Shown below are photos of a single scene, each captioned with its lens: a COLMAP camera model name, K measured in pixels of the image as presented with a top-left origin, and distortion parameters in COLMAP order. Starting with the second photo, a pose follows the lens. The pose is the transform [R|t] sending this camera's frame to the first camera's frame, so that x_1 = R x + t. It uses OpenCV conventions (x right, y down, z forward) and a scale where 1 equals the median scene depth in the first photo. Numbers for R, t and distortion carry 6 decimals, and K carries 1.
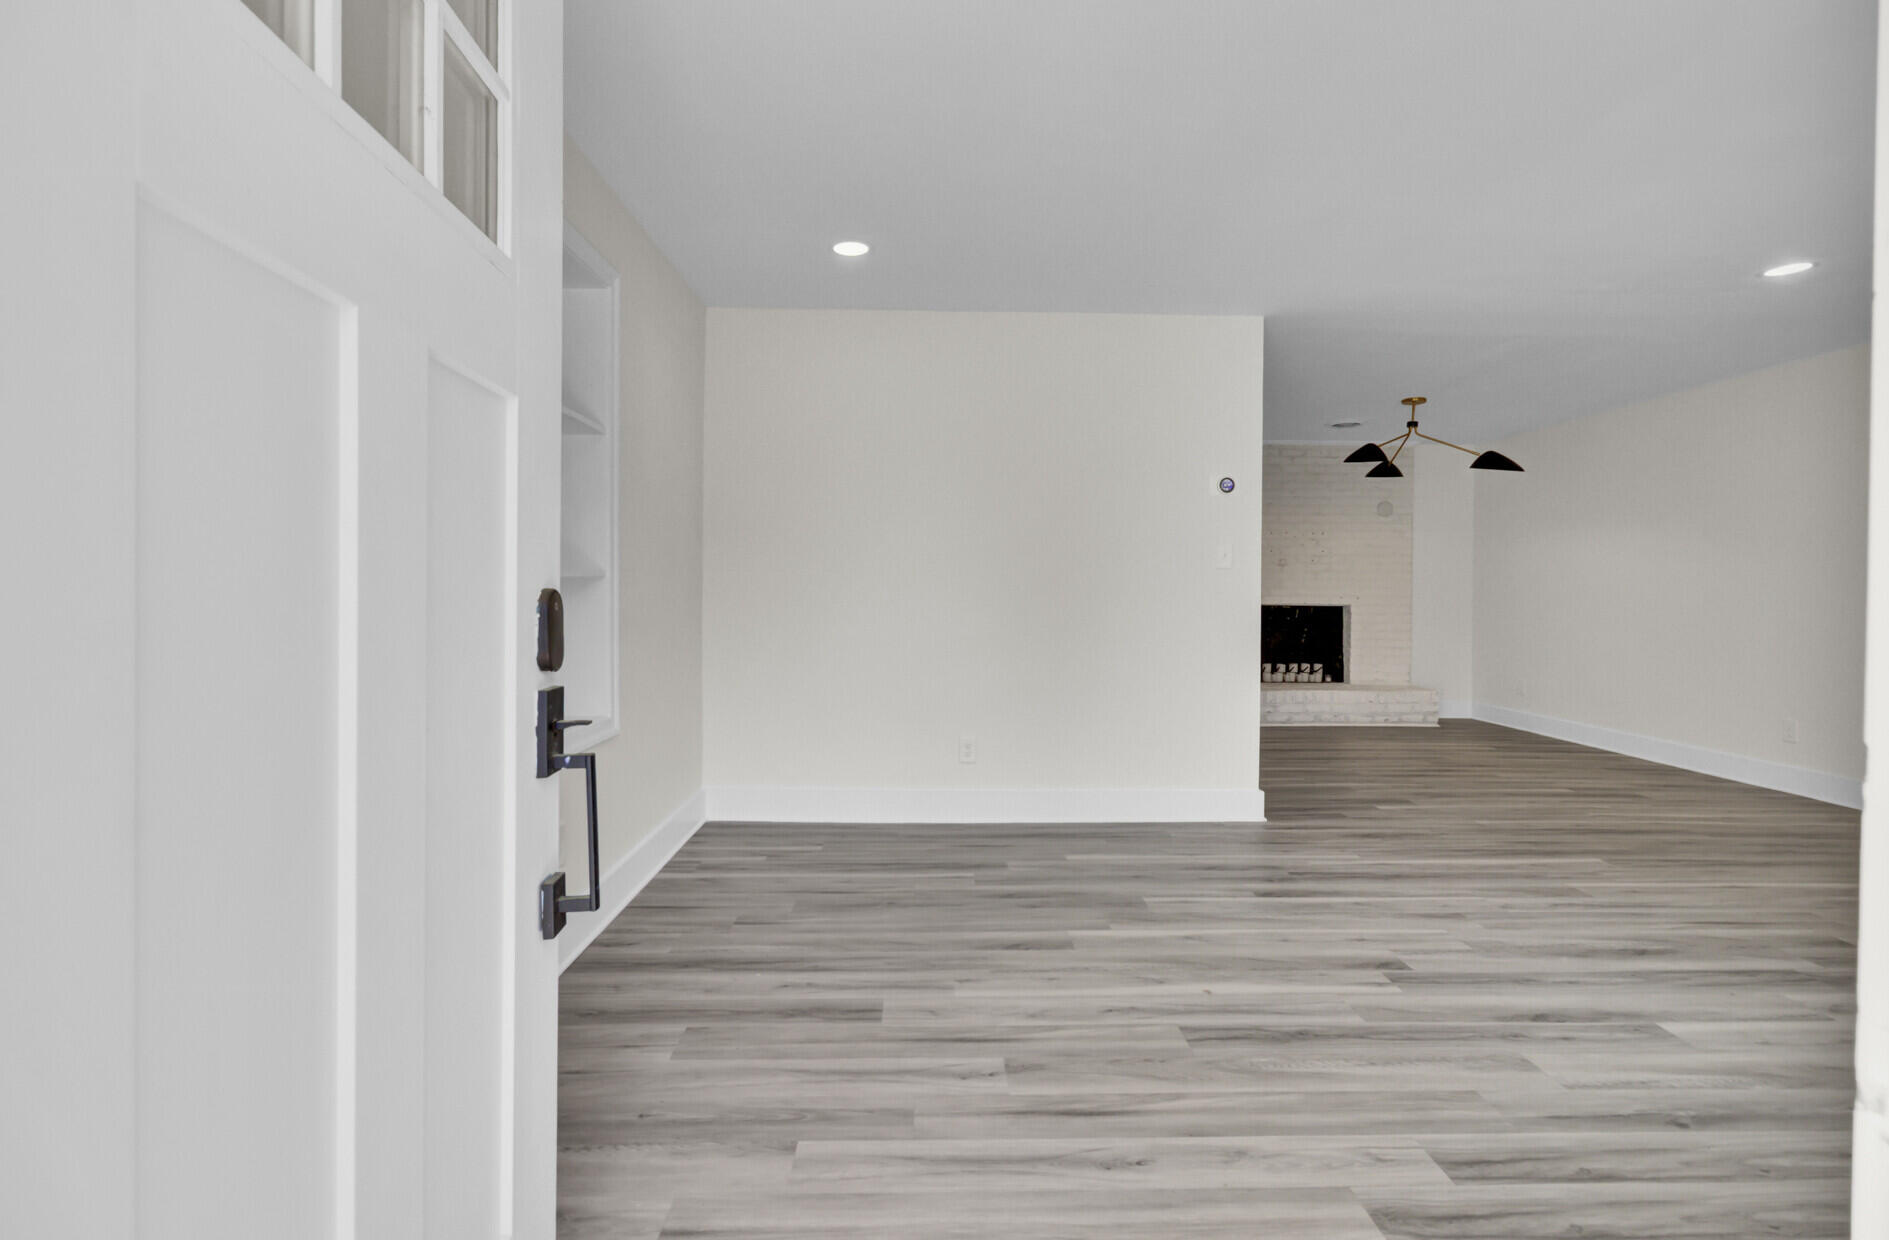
lens RADIAL K [[864.8, 0, 940.7], [0, 864.8, 602.6], [0, 0, 1]] dist [0.001117, 0.001373]
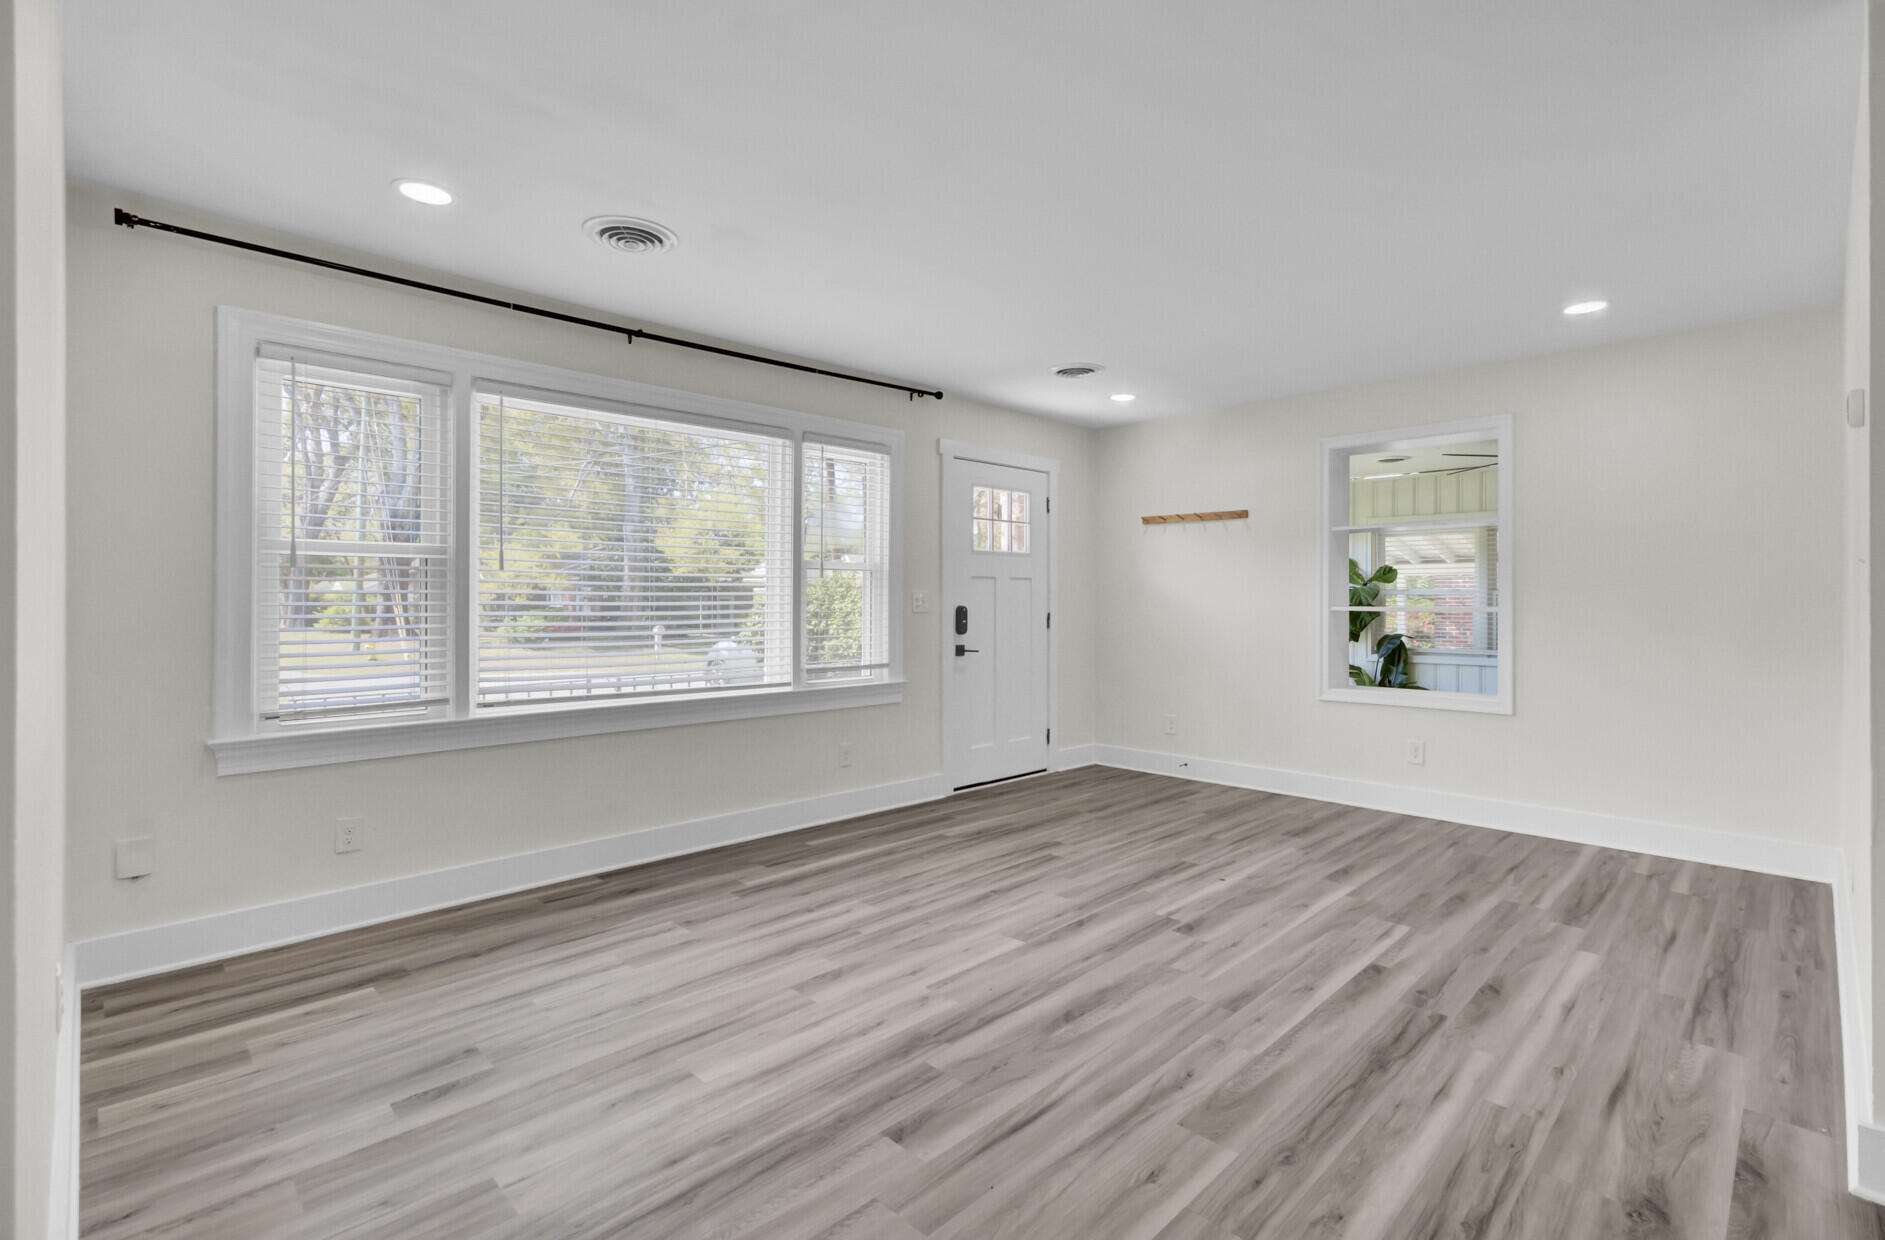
lens RADIAL K [[868.8, 0, 950.1], [0, 868.8, 572.1], [0, 0, 1]] dist [-0.010392, 0.000432]
pose [[-0.717542, -0.027673, -0.695965, 1.375203], [-0.012884, 0.999567, -0.026462, -0.039923], [0.696396, -0.010020, -0.717588, 1.397037]]
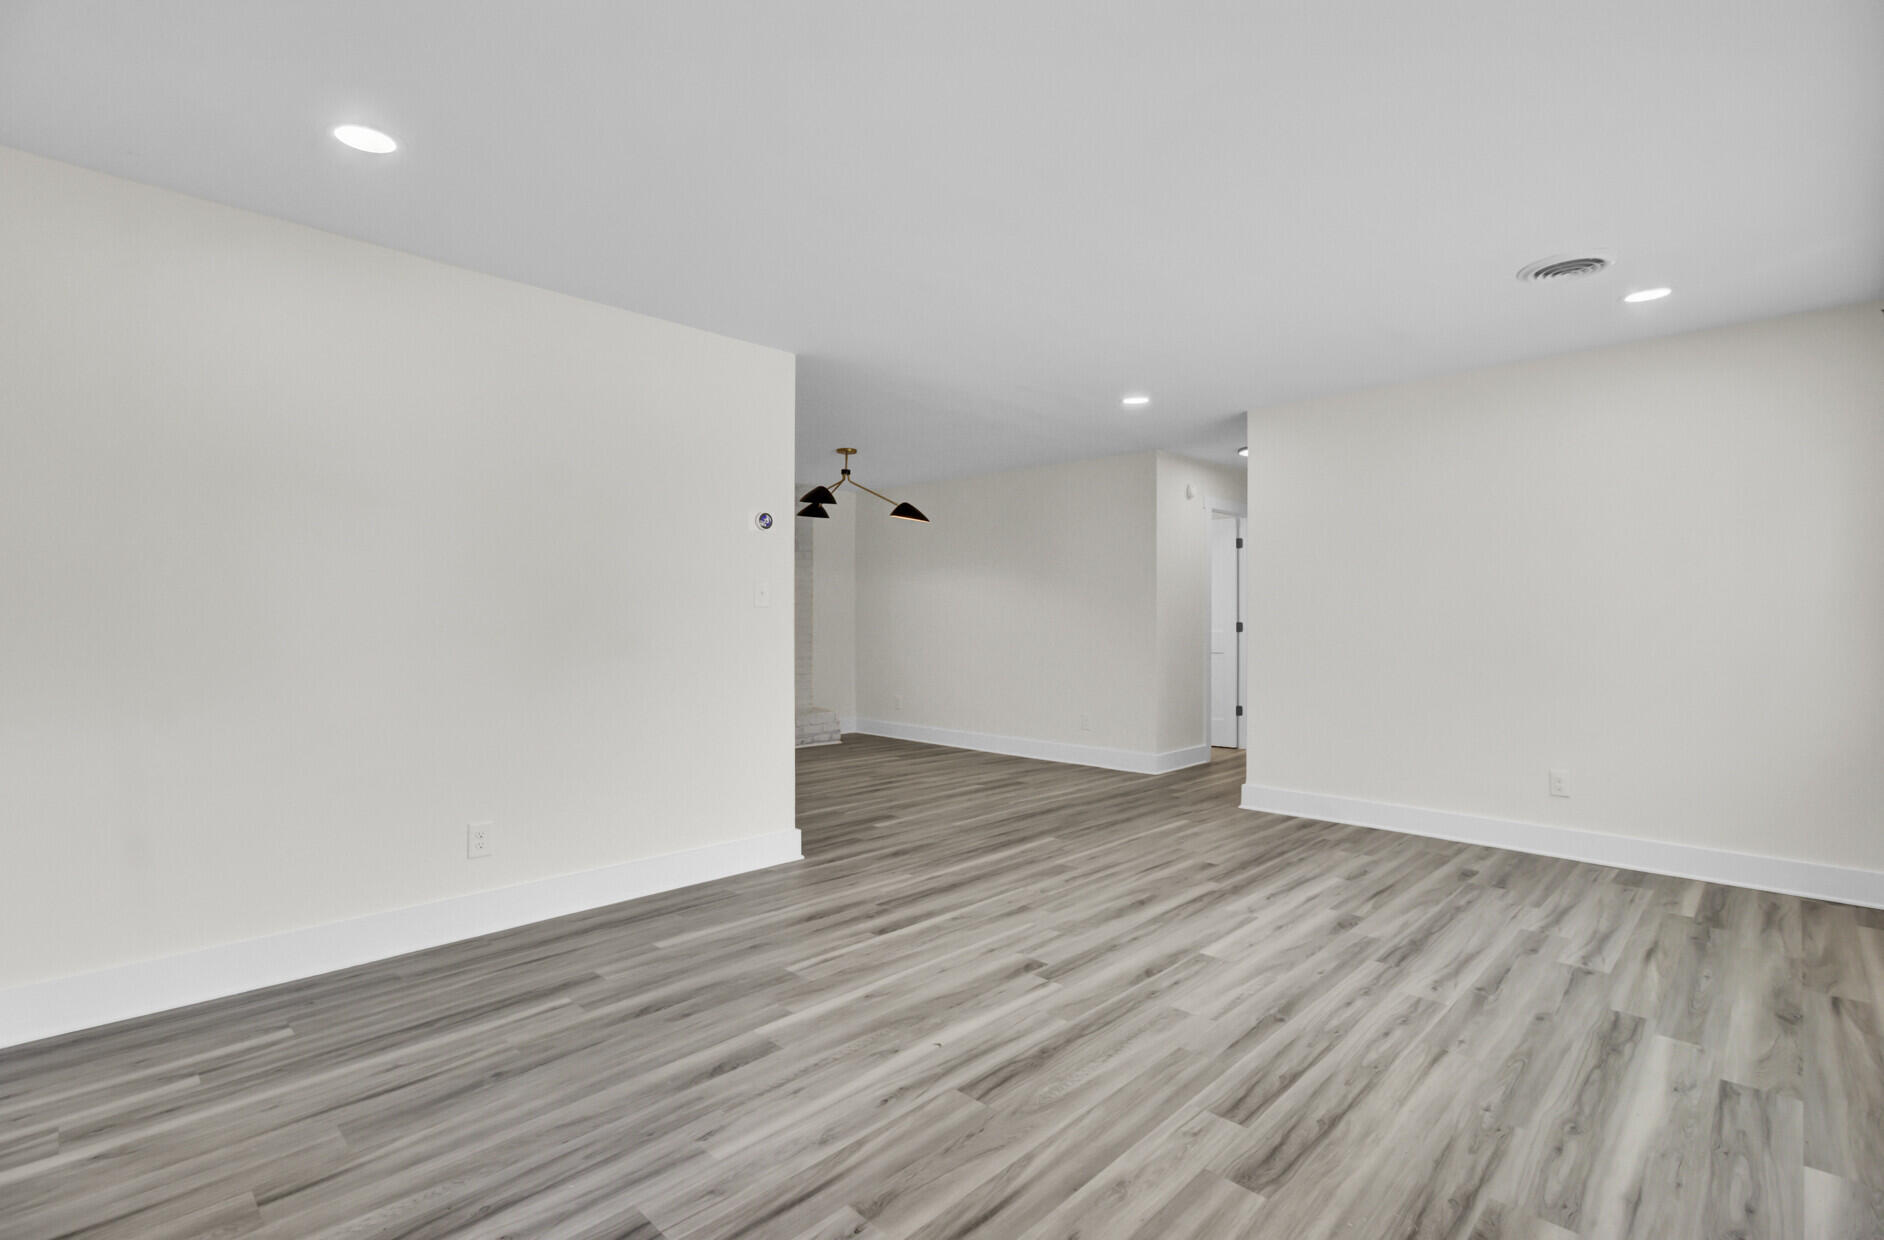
lens RADIAL K [[880.9, 0, 949.6], [0, 880.9, 607.0], [0, 0, 1]] dist [-0.005124, 0.000714]
pose [[0.710659, 0.005220, 0.703518, -0.310318], [0.010526, 0.999782, -0.018051, -0.024216], [-0.703458, 0.020234, 0.710449, 0.212643]]
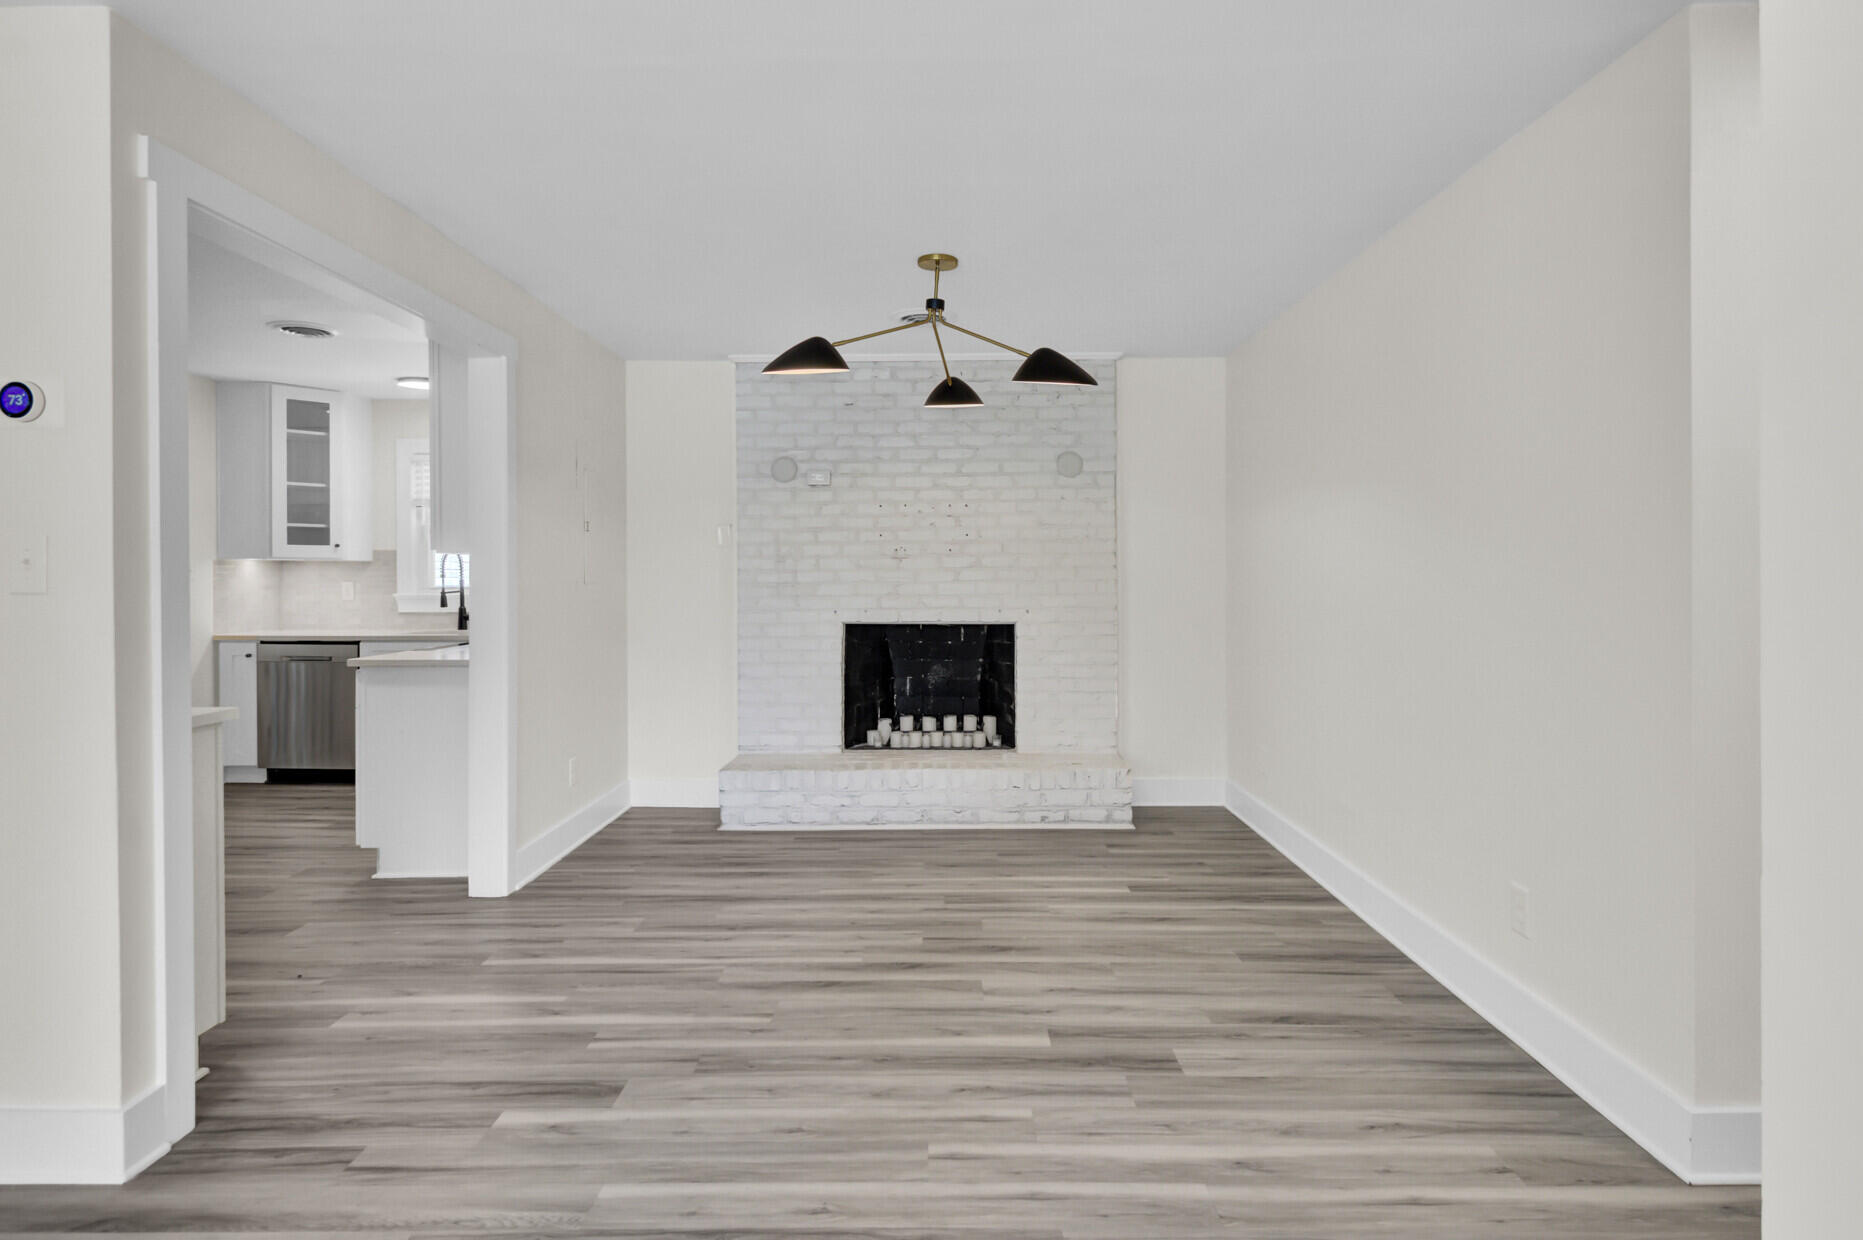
lens RADIAL K [[1034.8, 0, 939.9], [0, 1034.8, 584.1], [0, 0, 1]] dist [0.001124, 0.001107]
pose [[0.999867, -0.007523, -0.014451, 1.100245], [0.007424, 0.999949, -0.006903, -0.050024], [0.014502, 0.006795, 0.999872, 0.692964]]
